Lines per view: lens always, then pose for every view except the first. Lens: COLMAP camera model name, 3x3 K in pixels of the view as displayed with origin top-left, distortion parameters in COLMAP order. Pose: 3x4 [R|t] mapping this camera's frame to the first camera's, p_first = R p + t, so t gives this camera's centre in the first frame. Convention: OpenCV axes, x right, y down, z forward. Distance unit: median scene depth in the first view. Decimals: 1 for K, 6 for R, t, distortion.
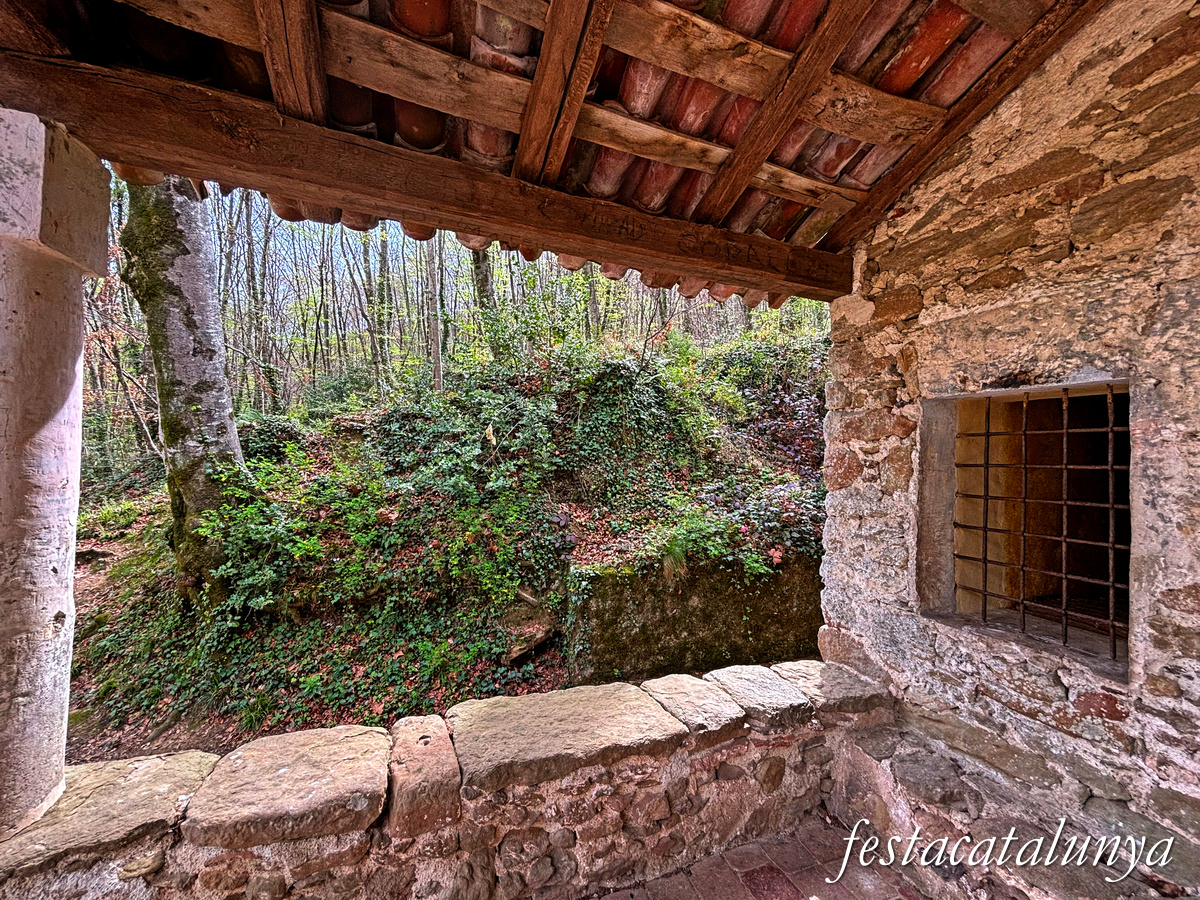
lens RADIAL K [[480.6, 0, 601.2], [0, 480.6, 445.7], [0, 0, 1]] dist [-0.000437, -0.000477]
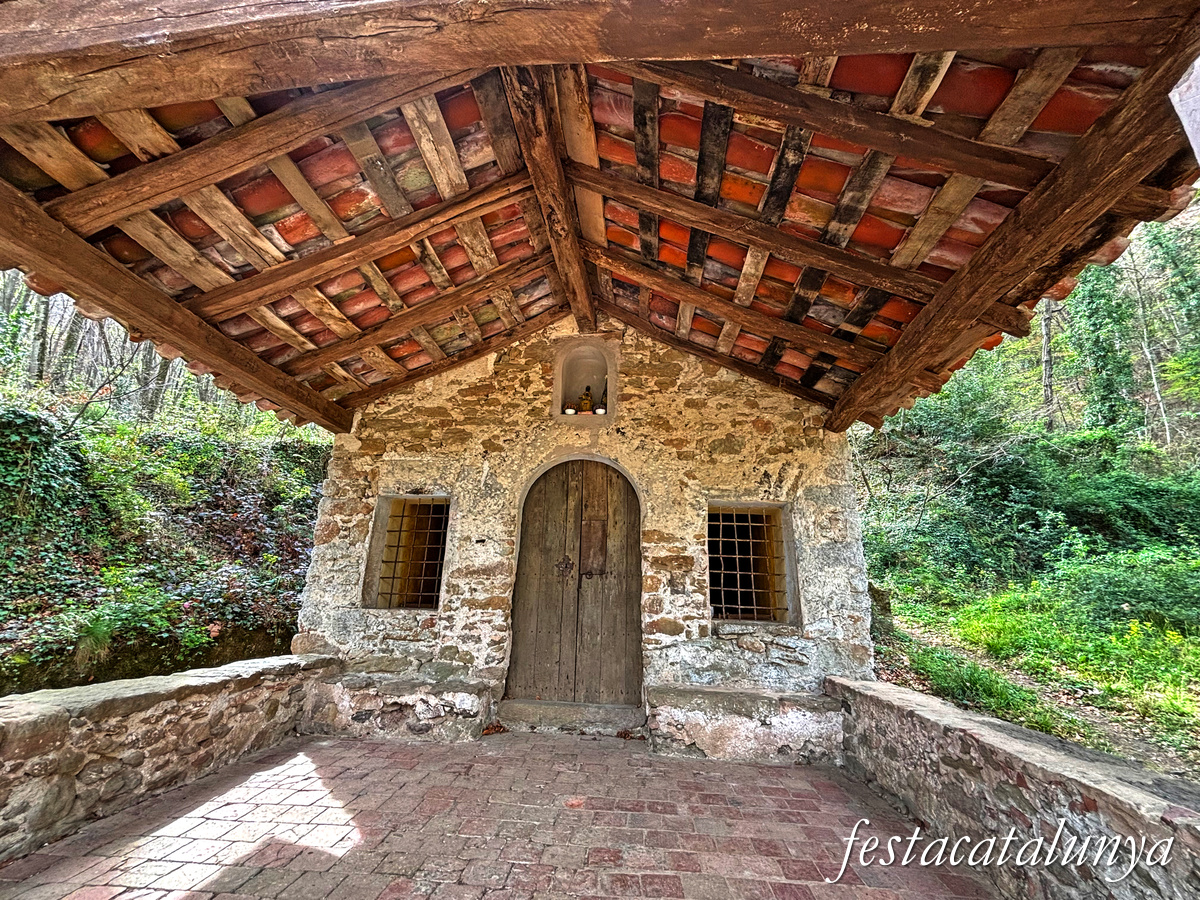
lens RADIAL K [[480.6, 0, 592.4], [0, 480.6, 443.8], [0, 0, 1]] dist [-0.000437, -0.000477]
pose [[0.448413, 0.249681, 0.858245, -0.803951], [-0.029645, 0.963818, -0.264906, 0.227820], [-0.893335, 0.093345, 0.439590, -0.794850]]
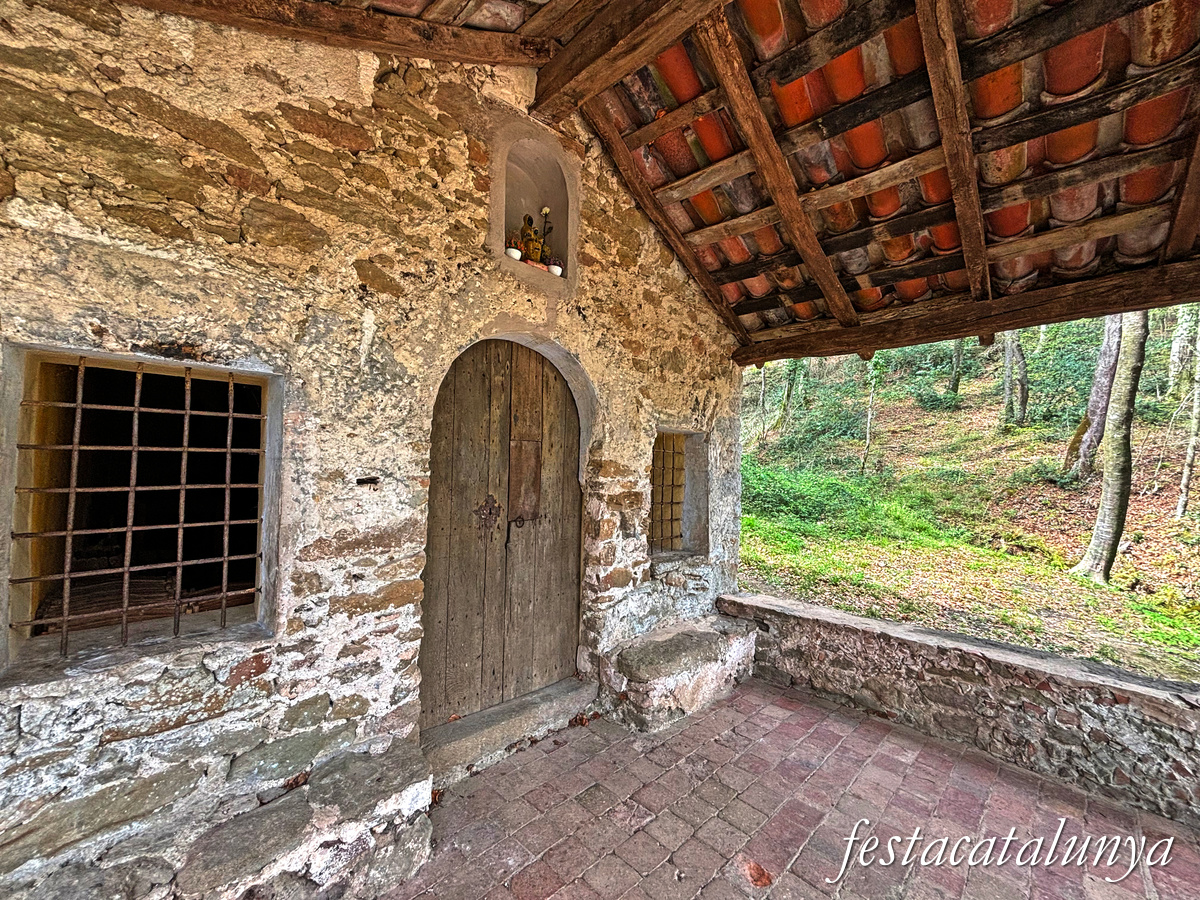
lens RADIAL K [[480.6, 0, 590.9], [0, 480.6, 449.2], [0, 0, 1]] dist [-0.000437, -0.000477]
pose [[-0.386186, -0.003974, 0.922412, -0.218262], [-0.048704, 0.998684, -0.016088, 0.018061], [-0.921134, -0.051138, -0.385871, 0.603454]]
